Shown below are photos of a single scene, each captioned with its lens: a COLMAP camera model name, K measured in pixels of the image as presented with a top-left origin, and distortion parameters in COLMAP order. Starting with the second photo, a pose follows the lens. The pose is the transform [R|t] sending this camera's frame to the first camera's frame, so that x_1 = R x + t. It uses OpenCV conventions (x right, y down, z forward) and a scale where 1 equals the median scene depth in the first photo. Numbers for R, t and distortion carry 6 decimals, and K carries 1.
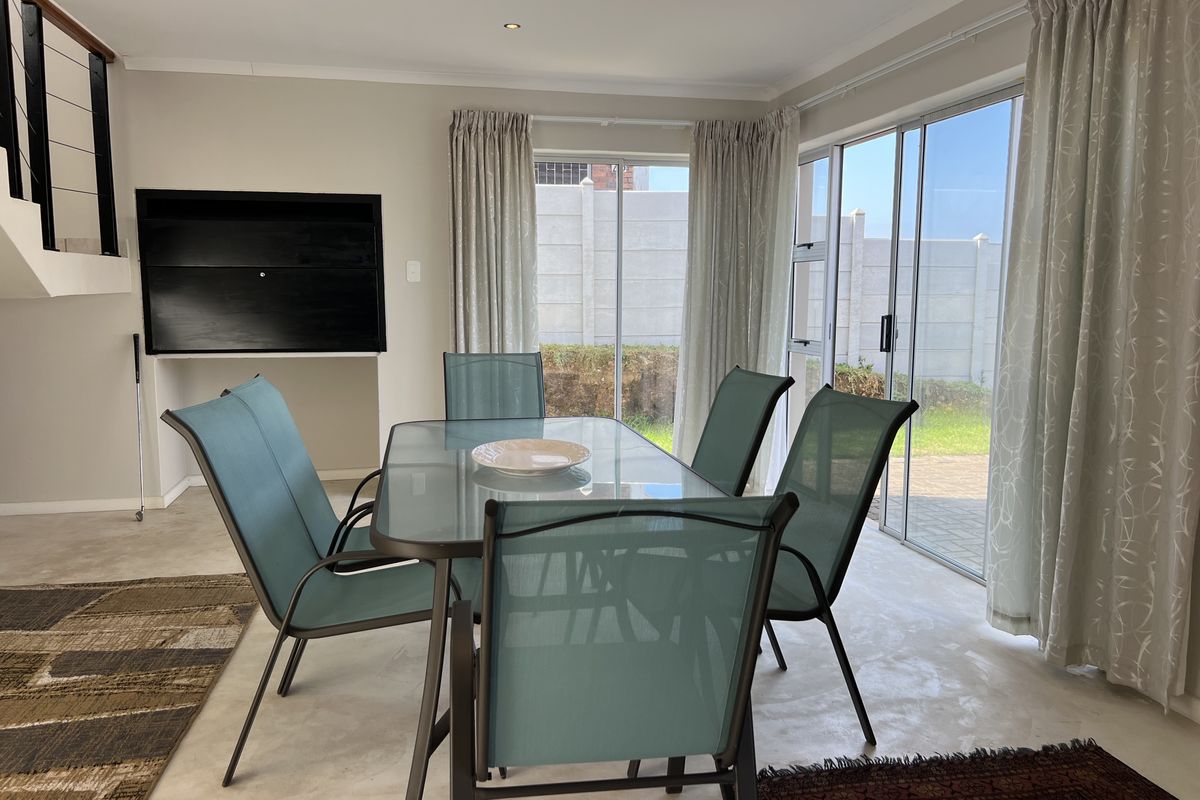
lens RADIAL K [[905.3, 0, 599.9], [0, 905.3, 401.8], [0, 0, 1]] dist [0.015486, 0.000239]
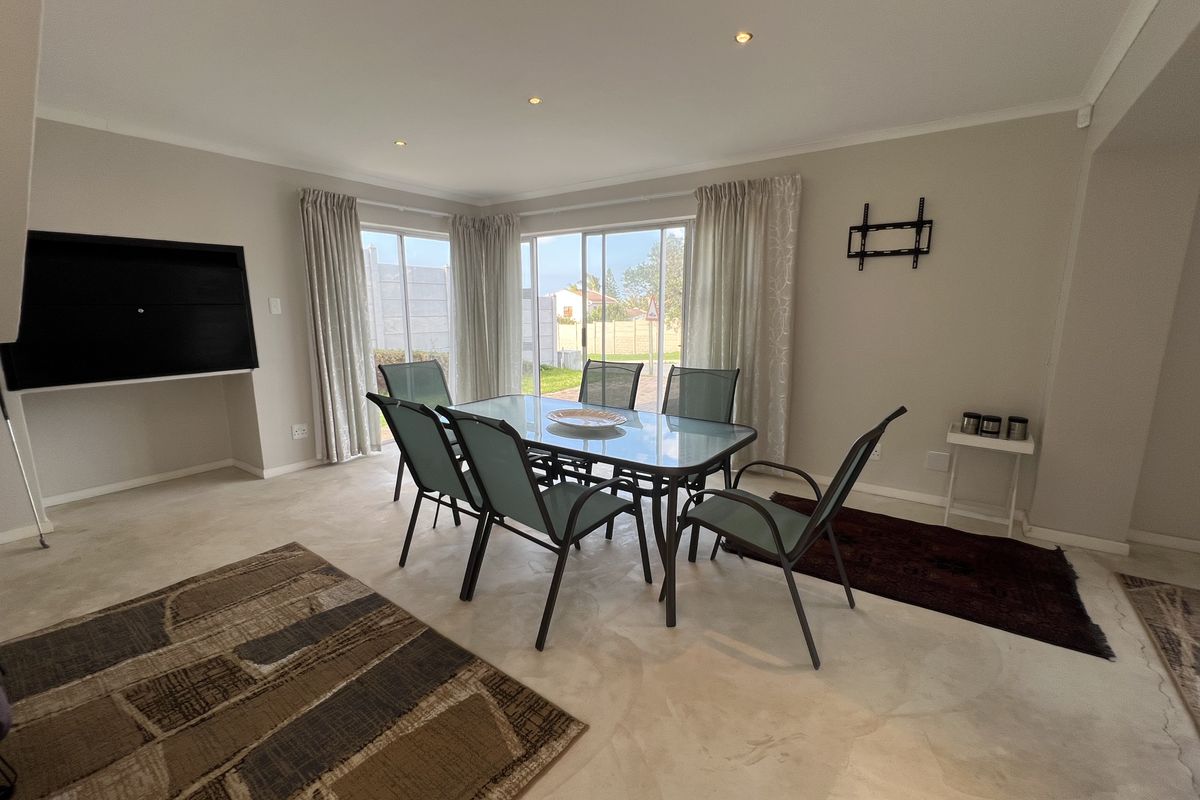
lens RADIAL K [[509.3, 0, 591.0], [0, 509.3, 402.7], [0, 0, 1]] dist [-0.008078, 0.000110]
pose [[0.735941, -0.133476, 0.663758, -0.474789], [0.091083, 0.990981, 0.098290, -0.042512], [-0.670891, -0.011878, 0.741461, 0.164046]]
